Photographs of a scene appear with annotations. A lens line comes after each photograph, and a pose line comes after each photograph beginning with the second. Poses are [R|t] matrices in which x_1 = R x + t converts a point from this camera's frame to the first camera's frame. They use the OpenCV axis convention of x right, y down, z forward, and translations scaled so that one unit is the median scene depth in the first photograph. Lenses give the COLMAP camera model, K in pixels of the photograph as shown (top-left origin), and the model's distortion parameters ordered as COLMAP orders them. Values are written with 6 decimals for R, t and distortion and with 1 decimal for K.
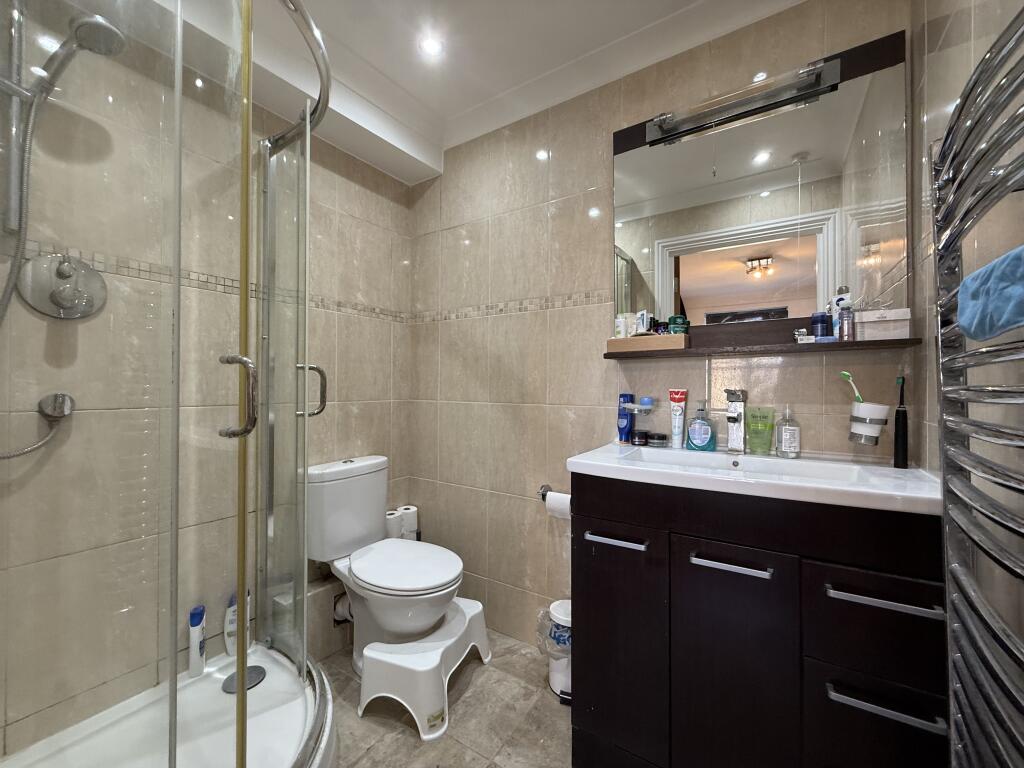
lens RADIAL K [[409.8, 0, 510.4], [0, 409.8, 386.0], [0, 0, 1]] dist [-0.000317, 0.000067]
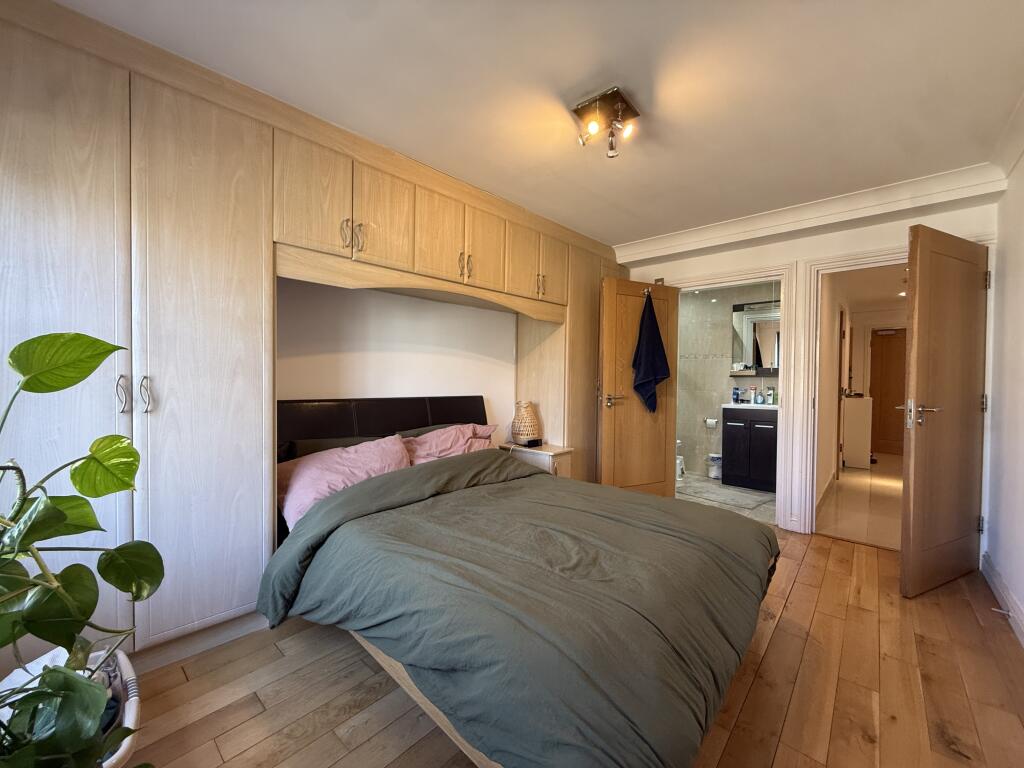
lens RADIAL K [[409.8, 0, 507.1], [0, 409.8, 388.8], [0, 0, 1]] dist [-0.000317, 0.000067]
pose [[0.986626, 0.012299, -0.162535, -0.990726], [-0.008875, 0.999724, 0.021774, -0.026800], [0.162757, -0.020040, 0.986463, -2.528352]]
